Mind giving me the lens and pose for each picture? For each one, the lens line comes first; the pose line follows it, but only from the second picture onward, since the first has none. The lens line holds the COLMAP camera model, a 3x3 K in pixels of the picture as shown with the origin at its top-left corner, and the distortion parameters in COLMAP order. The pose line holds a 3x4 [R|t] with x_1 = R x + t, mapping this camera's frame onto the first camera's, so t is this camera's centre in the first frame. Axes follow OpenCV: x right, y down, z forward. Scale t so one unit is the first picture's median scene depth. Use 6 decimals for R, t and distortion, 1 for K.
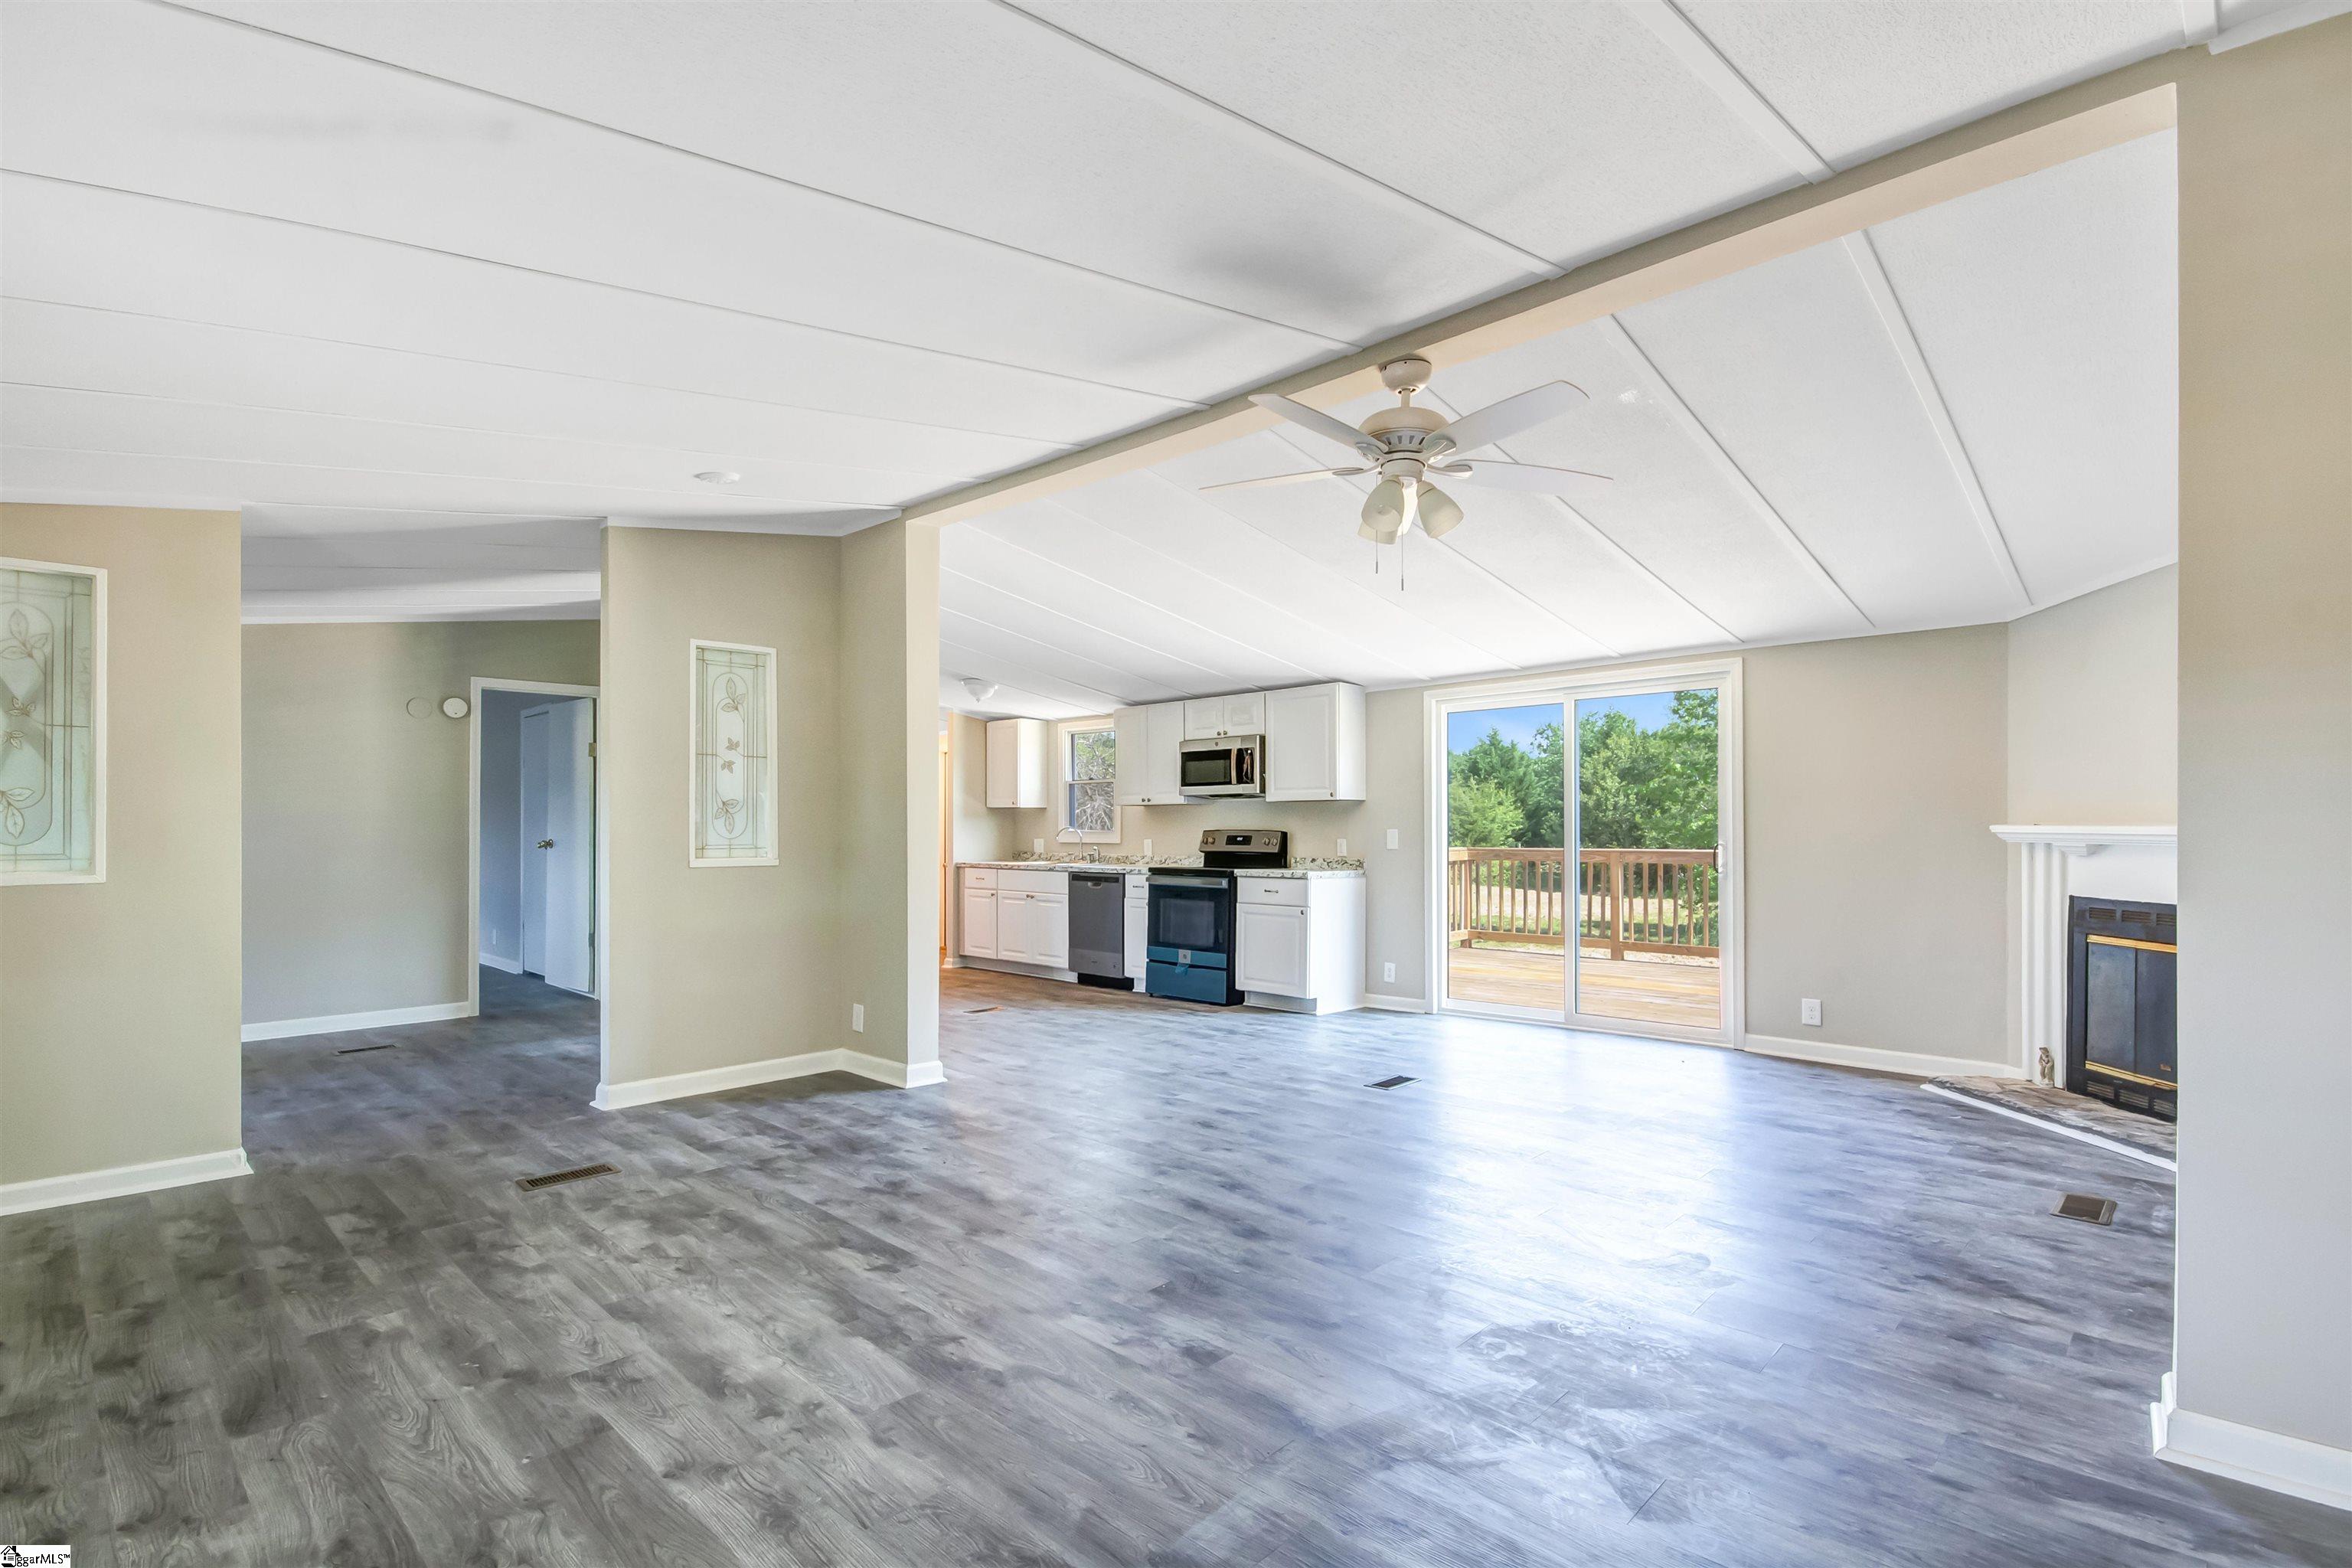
lens RADIAL K [[1114.9, 0, 1170.8], [0, 1114.9, 801.4], [0, 0, 1]] dist [-0.001090, -0.002917]
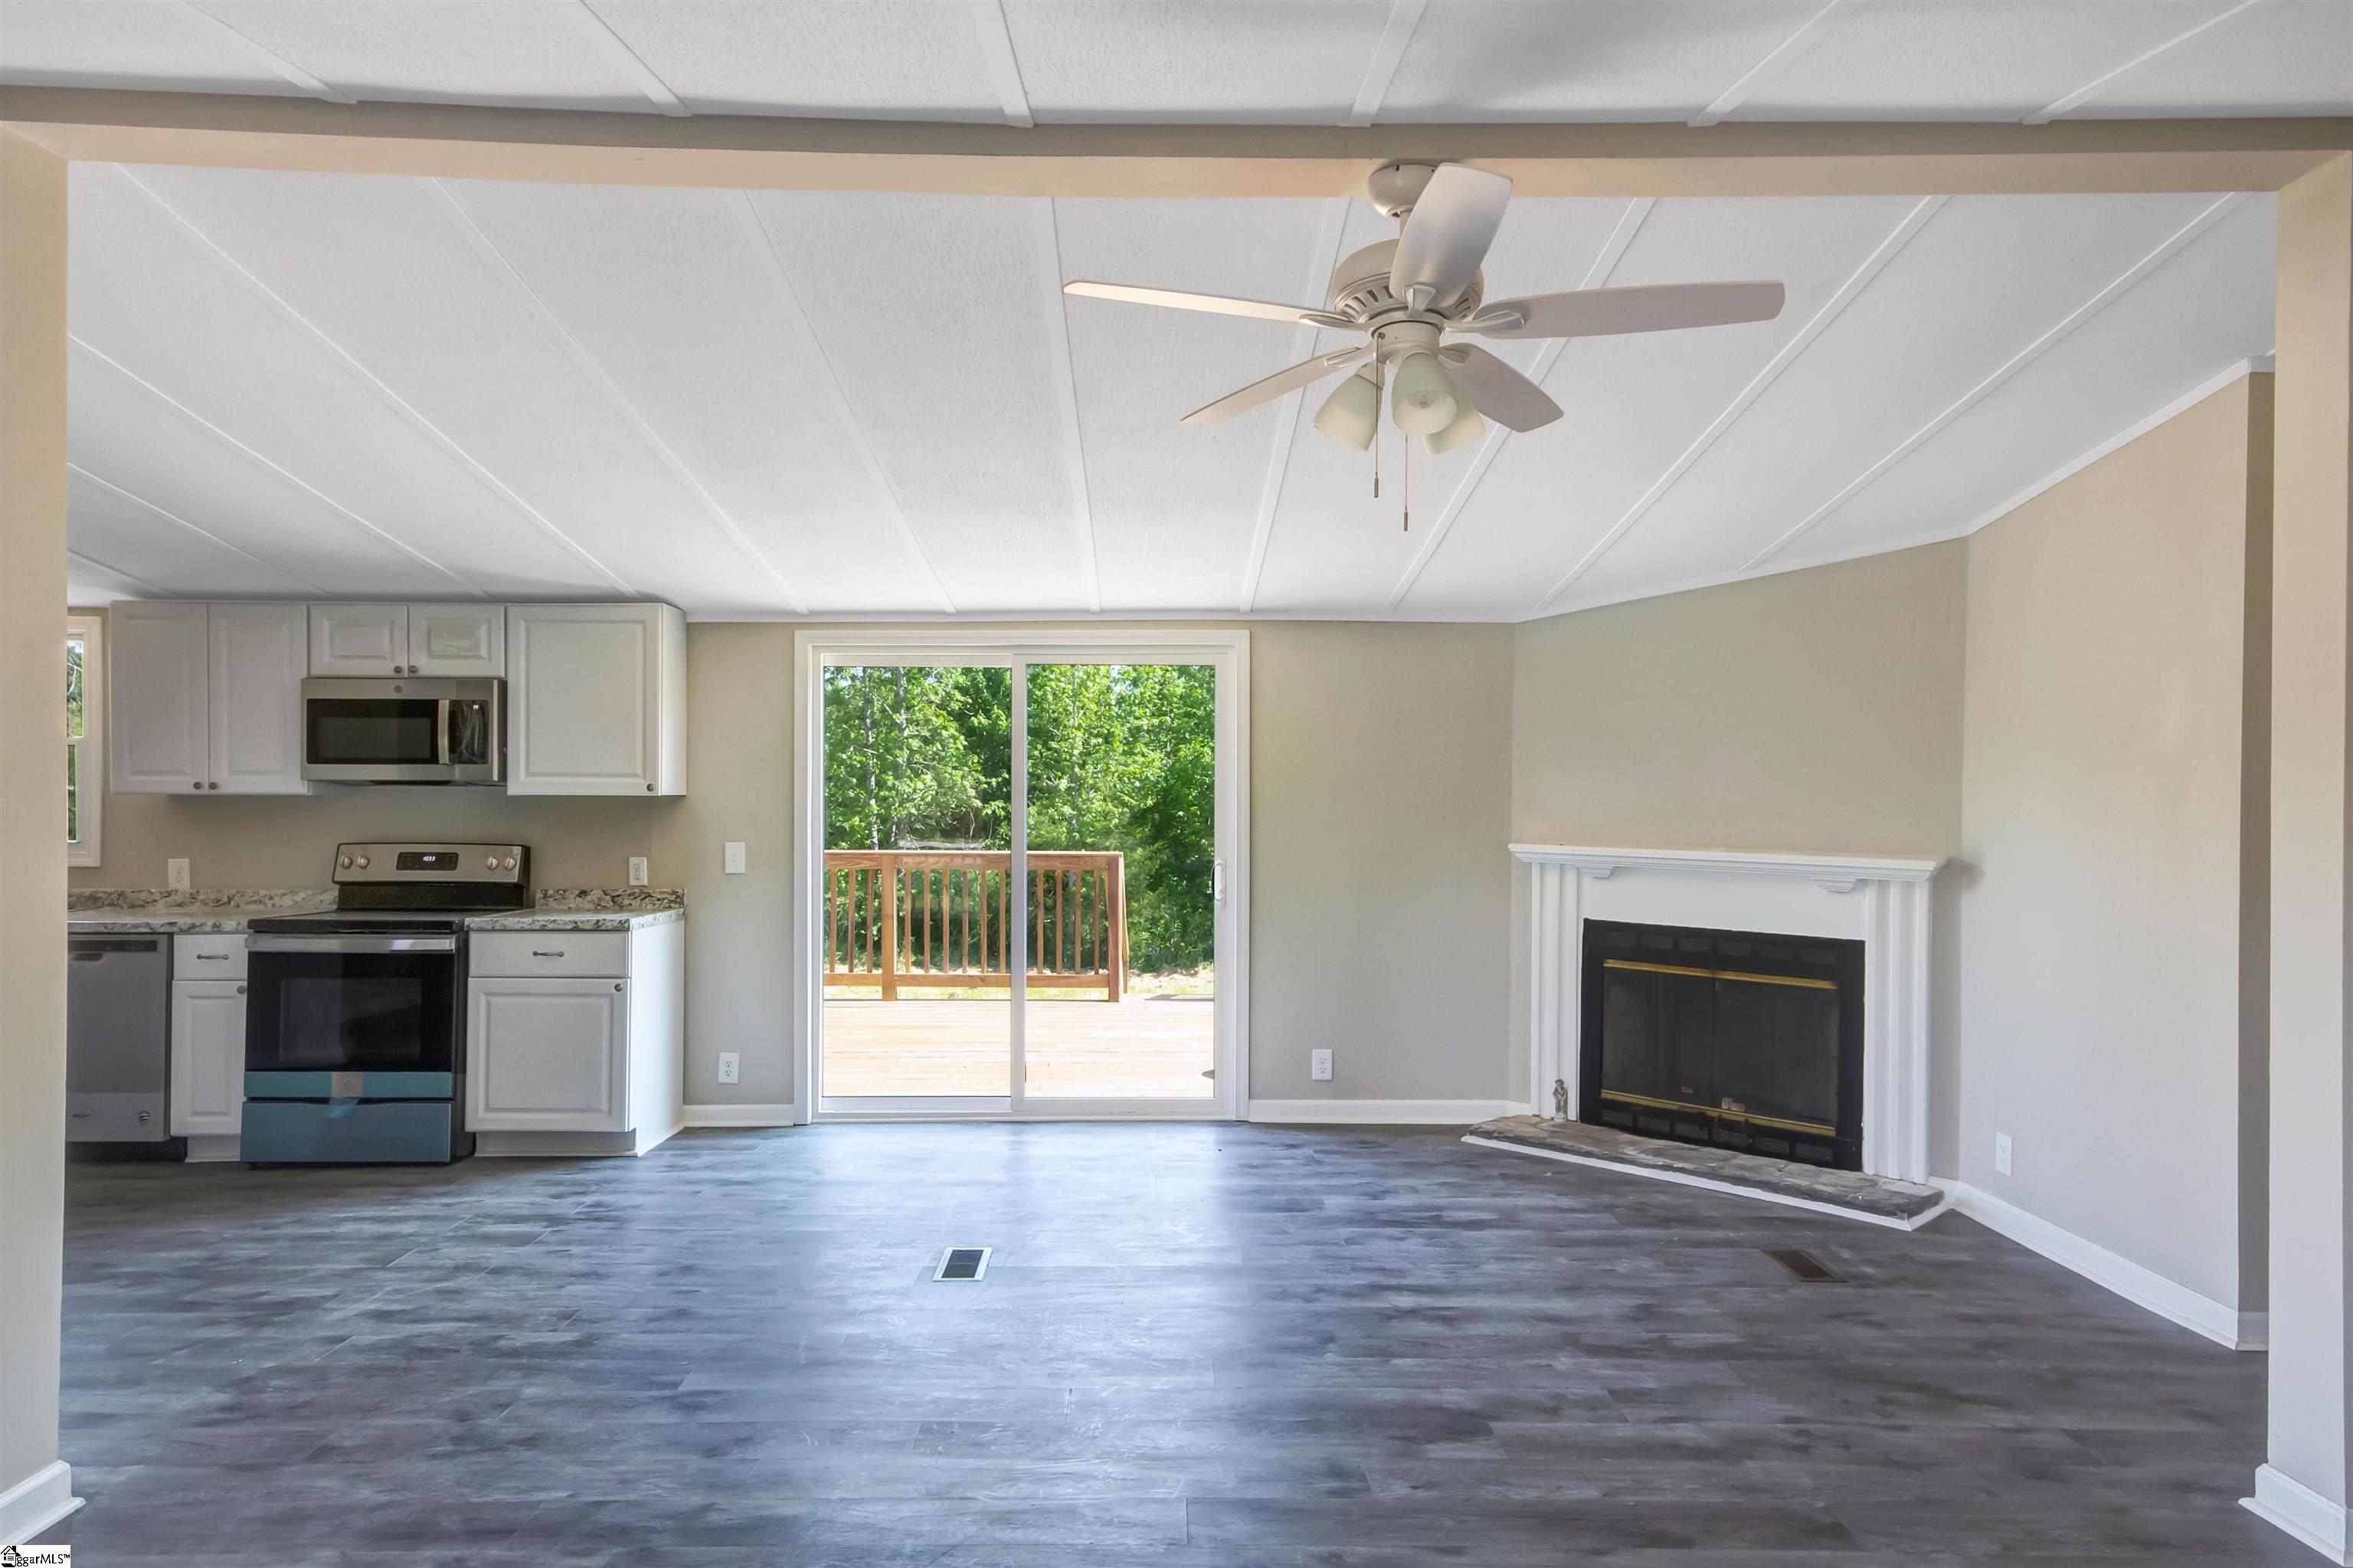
lens RADIAL K [[1469.0, 0, 1180.3], [0, 1469.0, 773.5], [0, 0, 1]] dist [0.018637, 0.000117]
pose [[0.710612, 0.014571, 0.703433, -0.361363], [-0.023310, 0.999724, 0.002839, -0.037961], [-0.703198, -0.018415, 0.710756, 0.380547]]
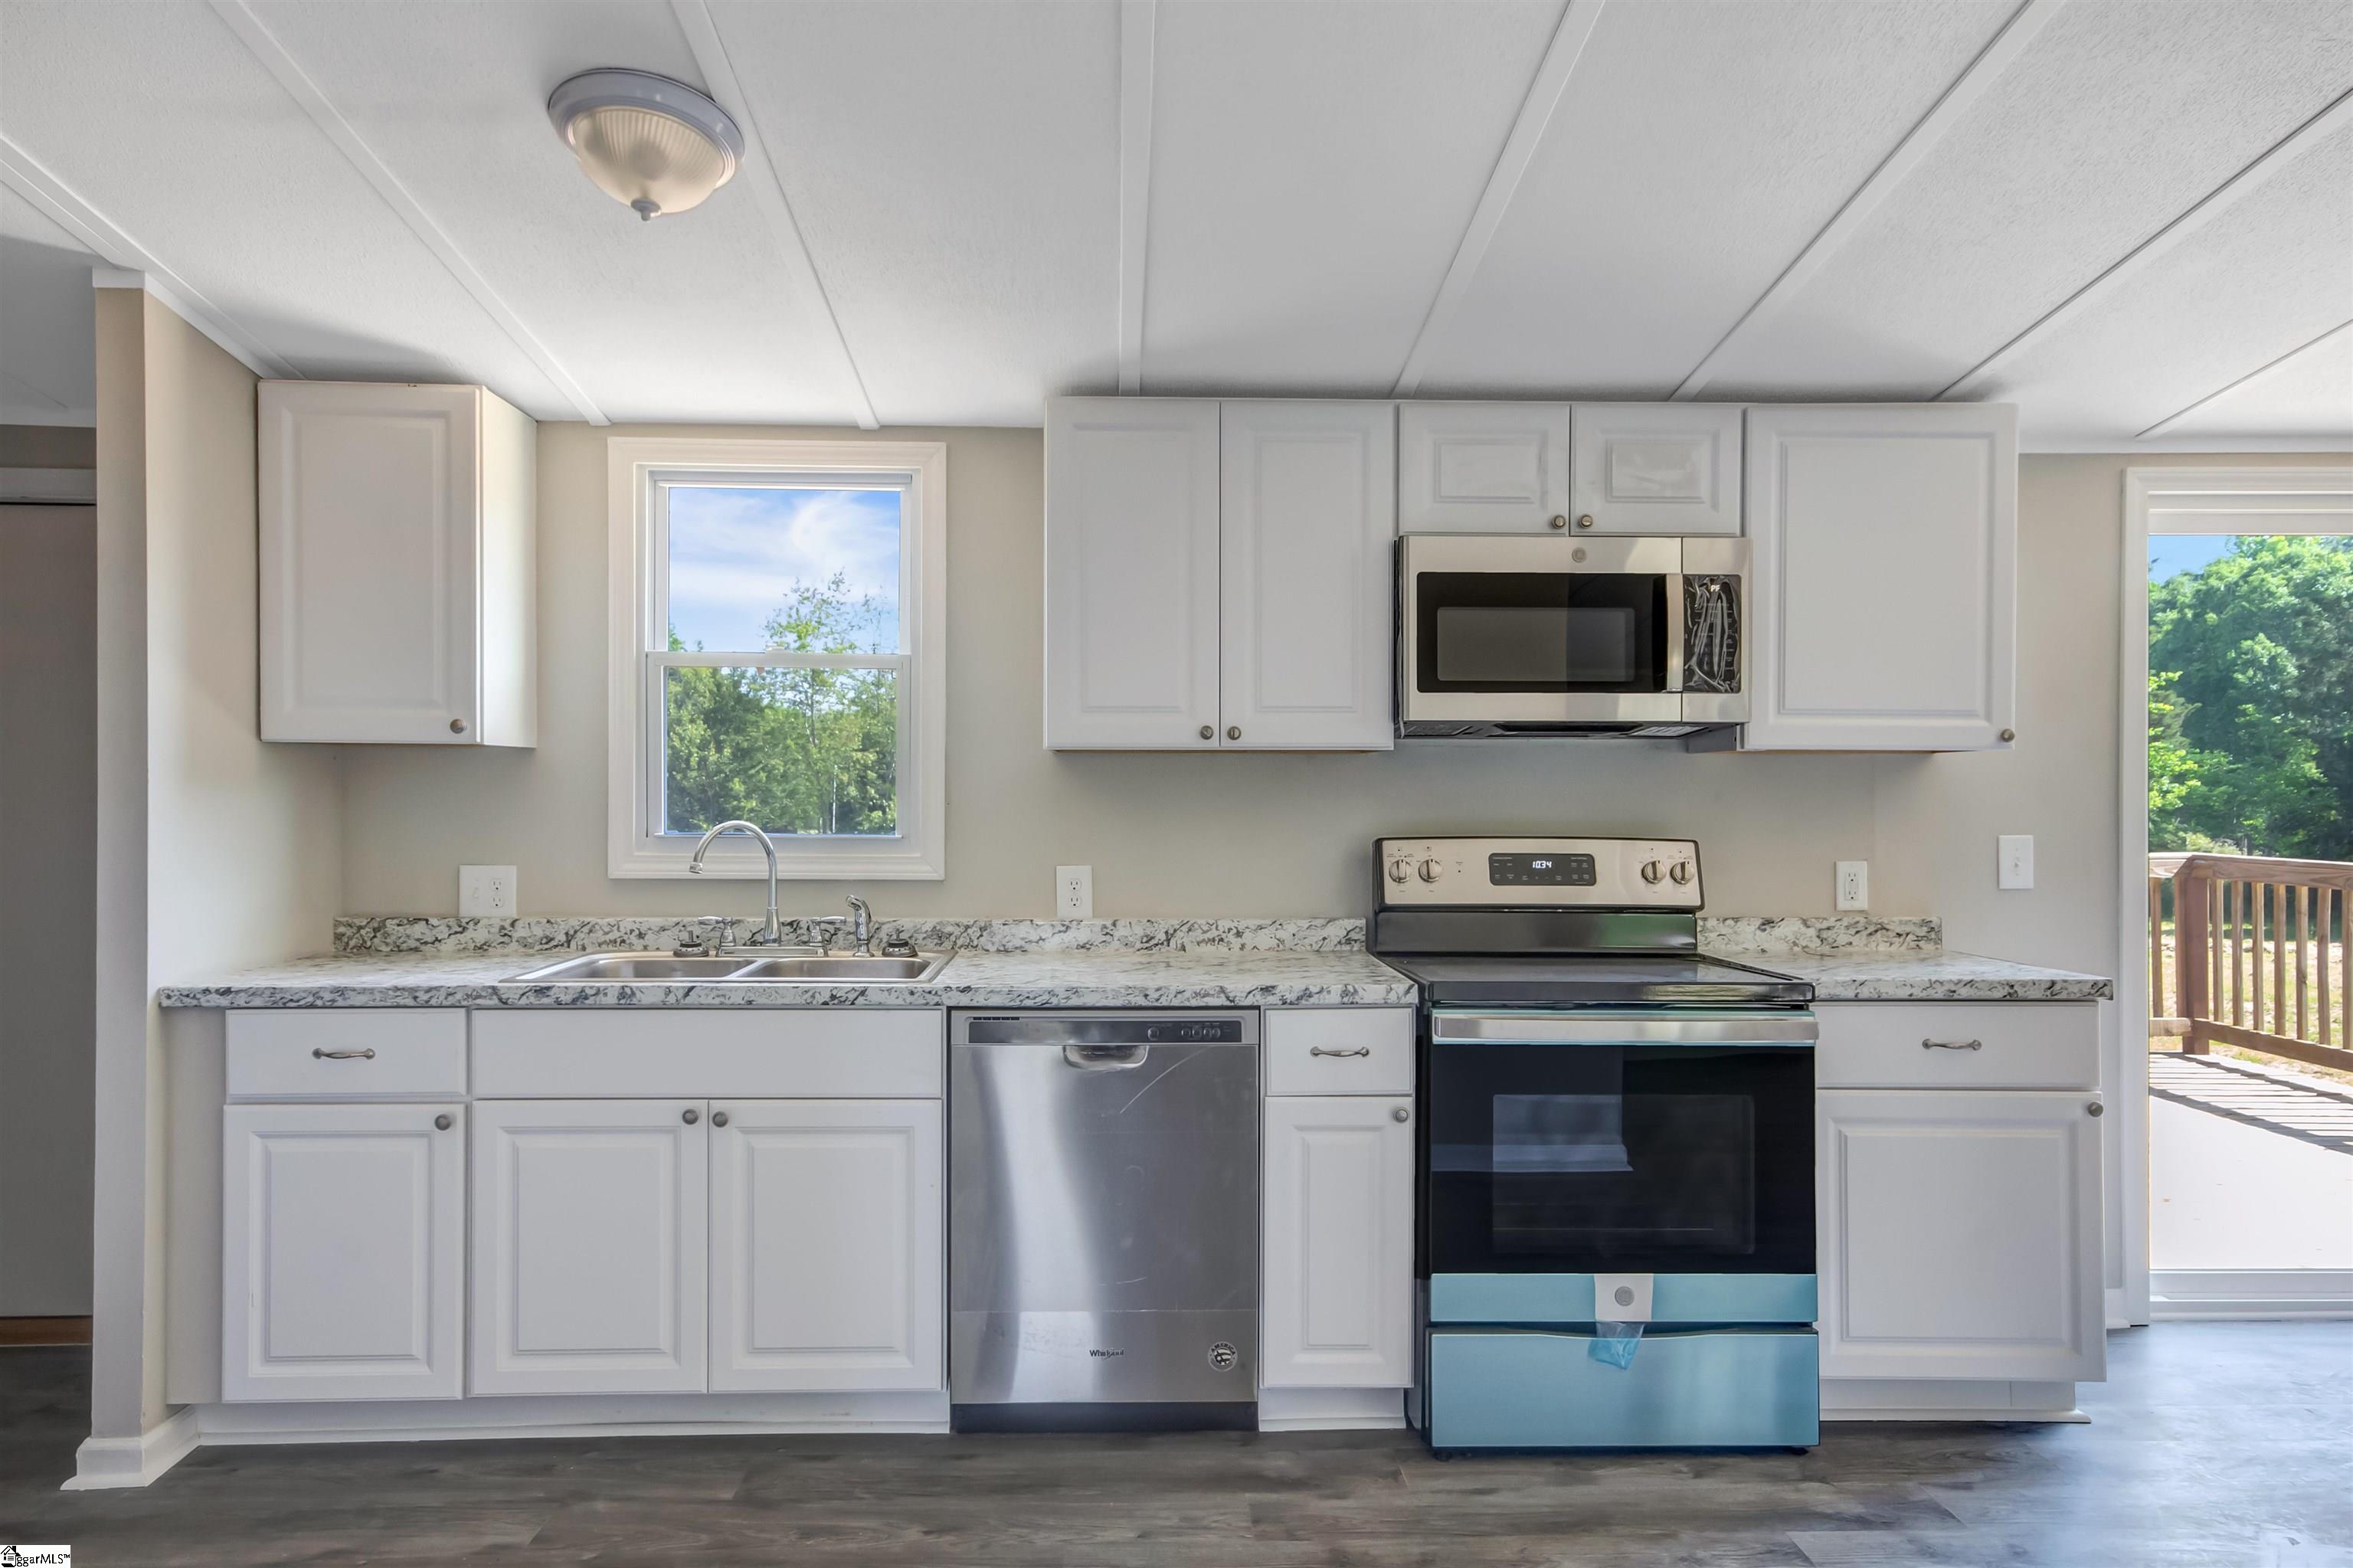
lens RADIAL K [[1469.0, 0, 1181.0], [0, 1469.0, 791.4], [0, 0, 1]] dist [0.018637, 0.000117]
pose [[0.696732, 0.004412, 0.717318, -0.583651], [-0.021525, 0.999659, 0.014759, 0.016125], [-0.717009, -0.025724, 0.696589, 1.458013]]
